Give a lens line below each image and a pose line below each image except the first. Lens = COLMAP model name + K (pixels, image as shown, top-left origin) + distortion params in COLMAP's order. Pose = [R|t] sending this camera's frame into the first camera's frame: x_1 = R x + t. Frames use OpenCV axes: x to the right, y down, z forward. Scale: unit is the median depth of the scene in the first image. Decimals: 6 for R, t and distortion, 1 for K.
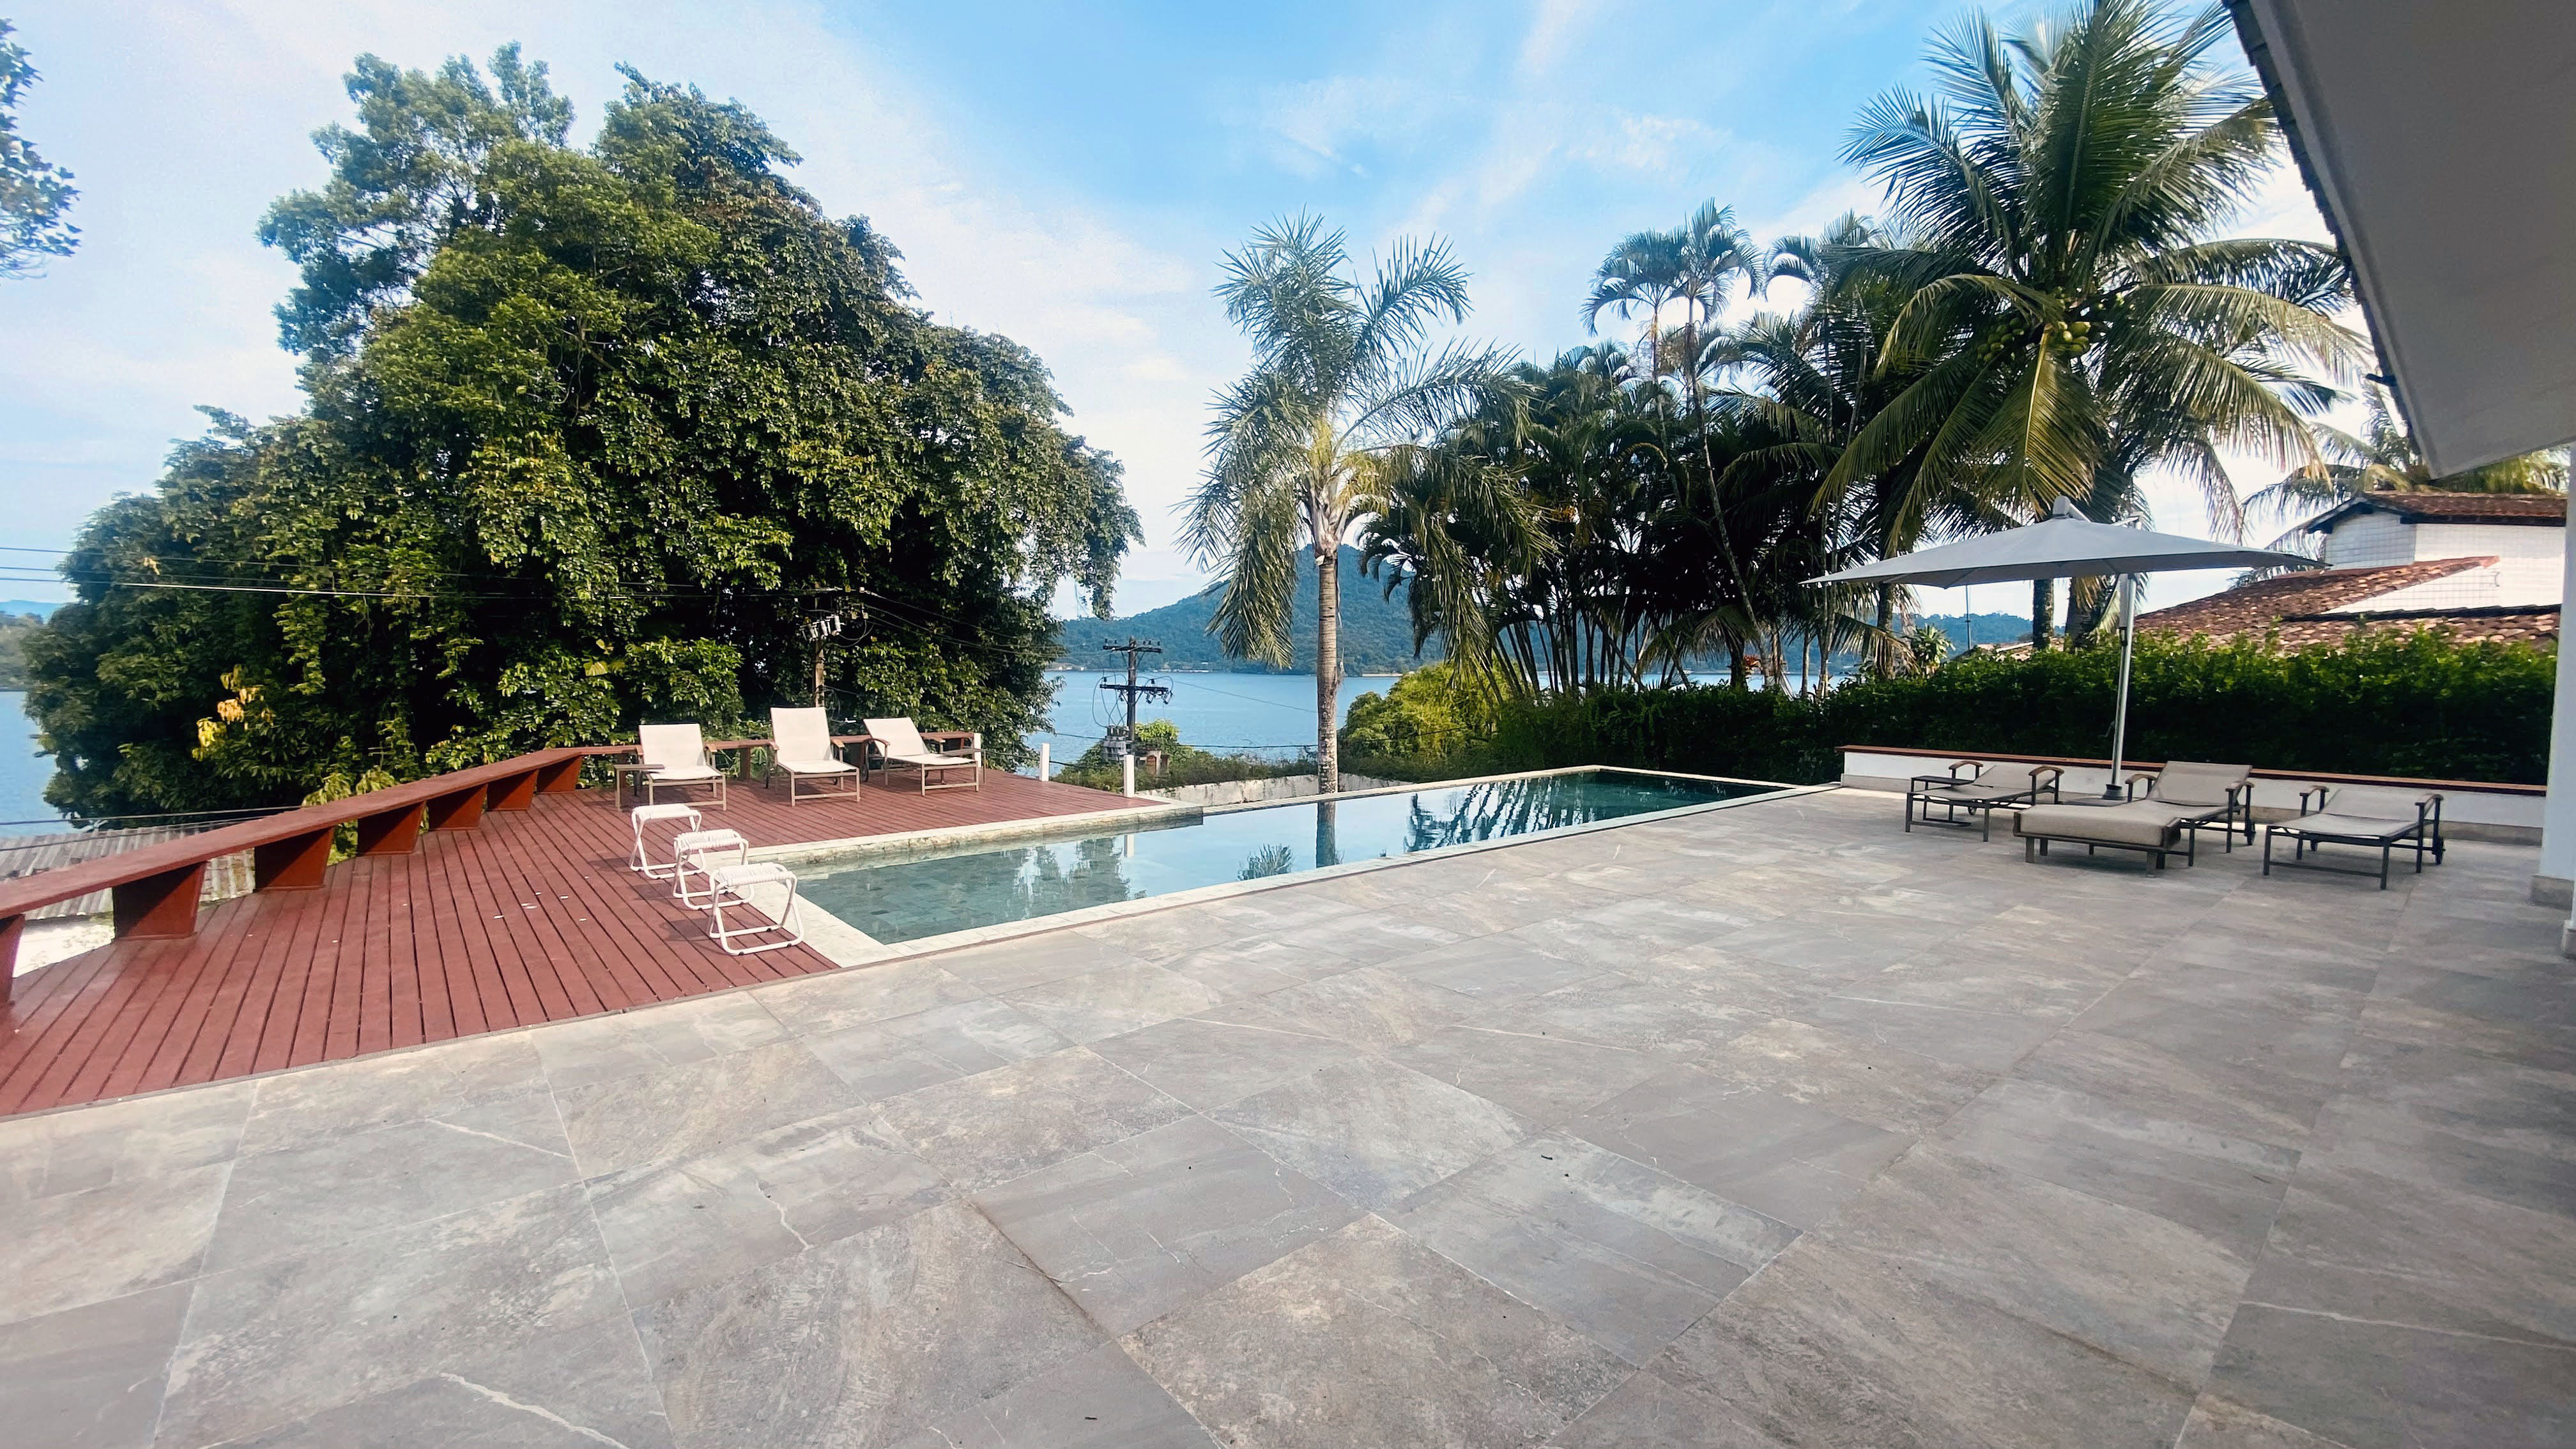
lens RADIAL K [[1040.2, 0, 1284.5], [0, 1040.2, 725.1], [0, 0, 1]] dist [0.021054, -0.022048]
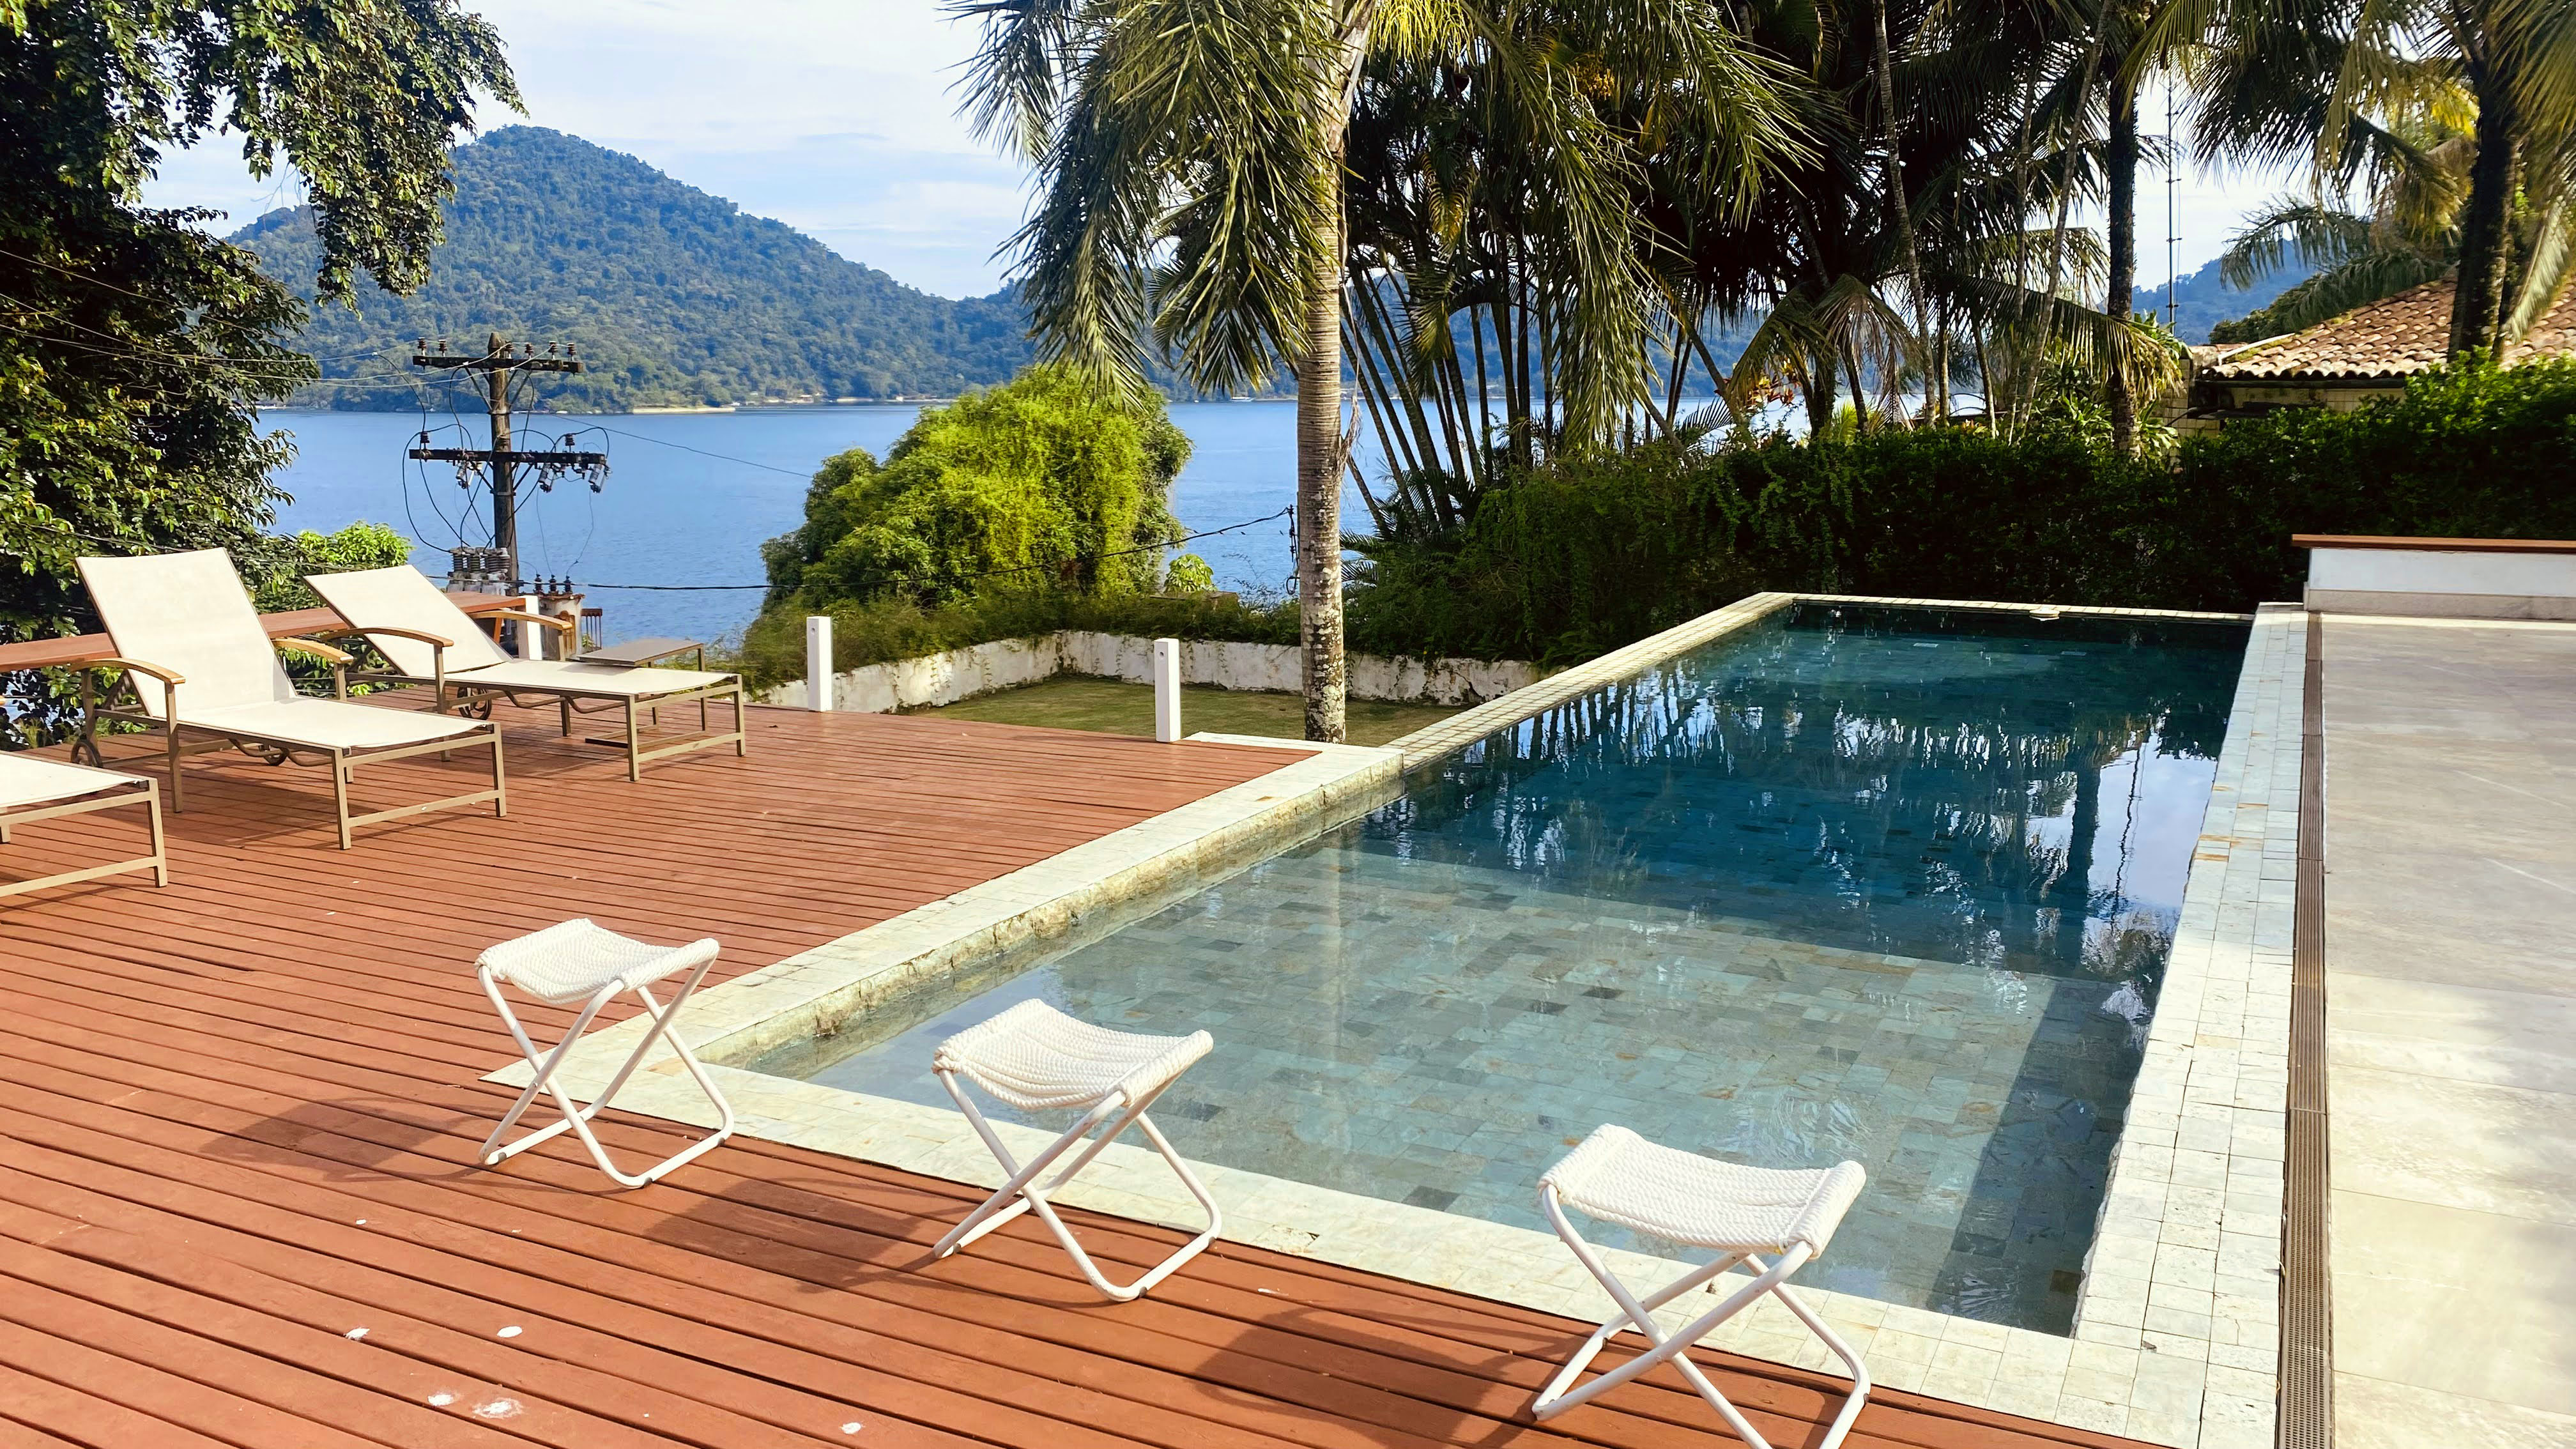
lens RADIAL K [[1966.6, 0, 1288.0], [0, 1966.6, 724.5], [0, 0, 1]] dist [0.049446, -0.077941]
pose [[0.921652, -0.077190, 0.380262, -0.420366], [0.034555, 0.992447, 0.117706, -0.027662], [-0.386475, -0.095344, 0.917358, 0.286384]]
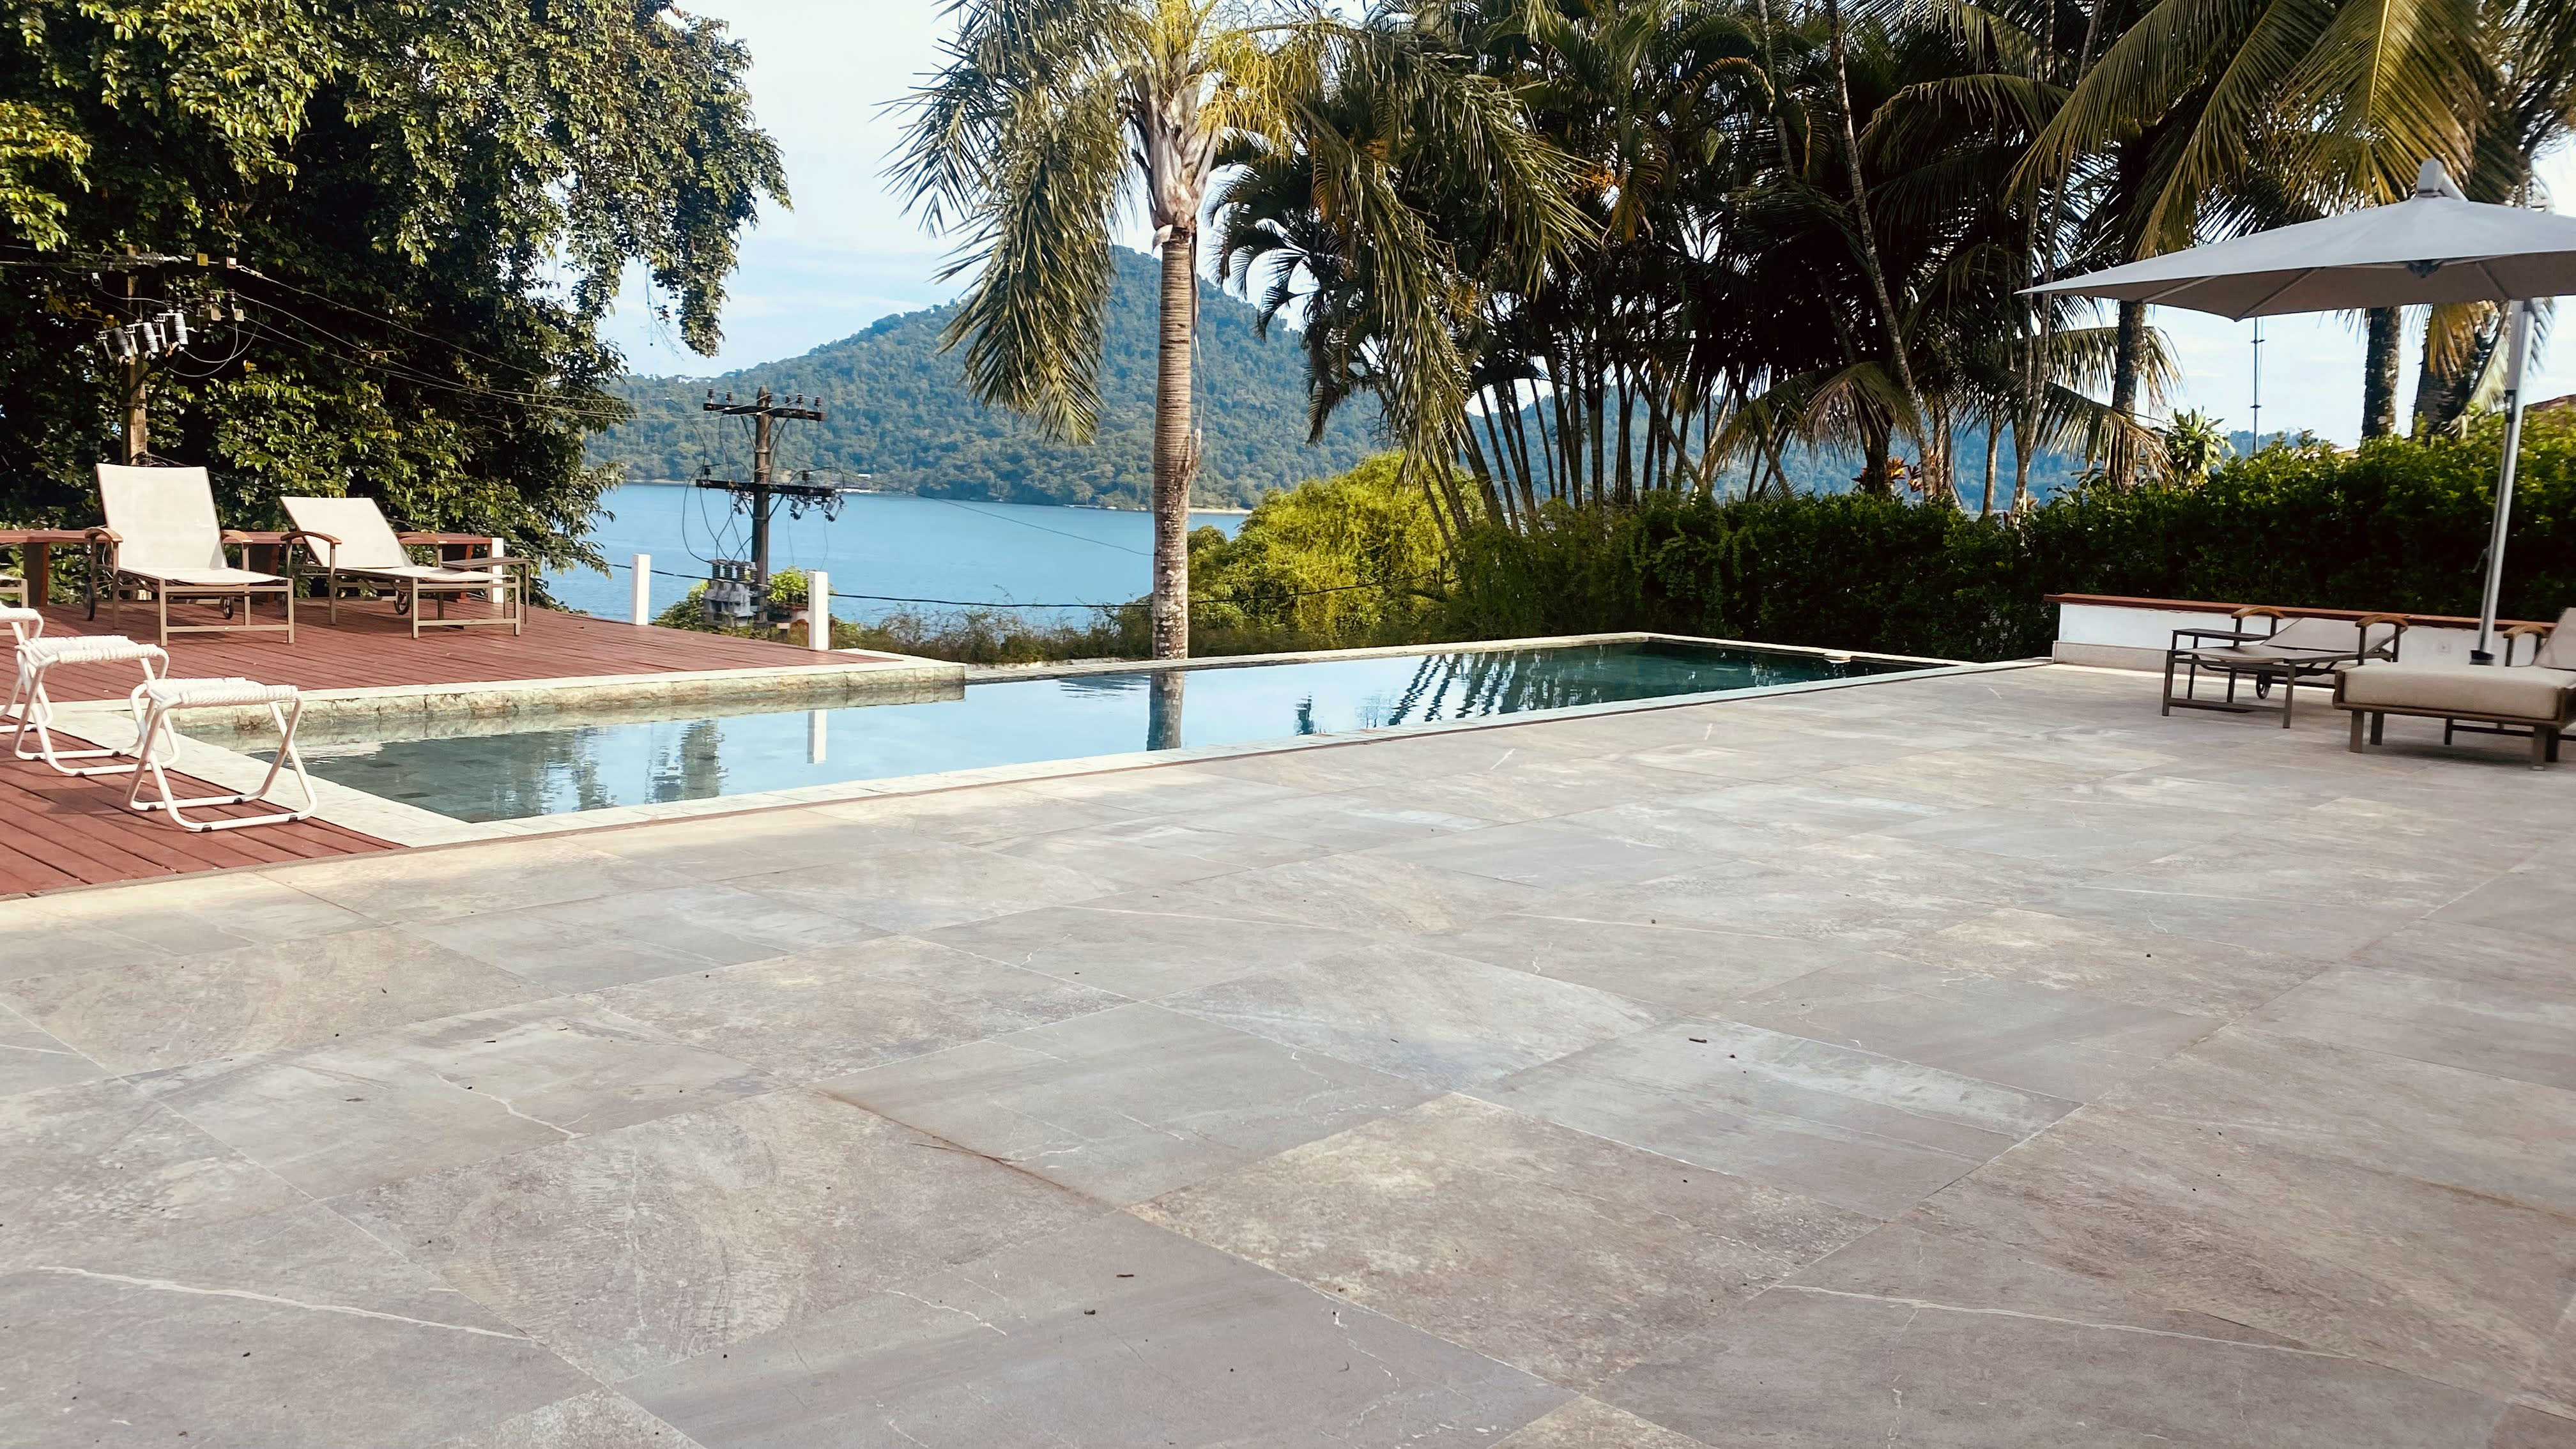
lens RADIAL K [[1966.6, 0, 1288.0], [0, 1966.6, 724.5], [0, 0, 1]] dist [0.049446, -0.077941]
pose [[0.990474, 0.015215, 0.136859, -0.050631], [-0.023449, 0.997997, 0.058755, 0.044794], [-0.135691, -0.061405, 0.988846, -0.048824]]
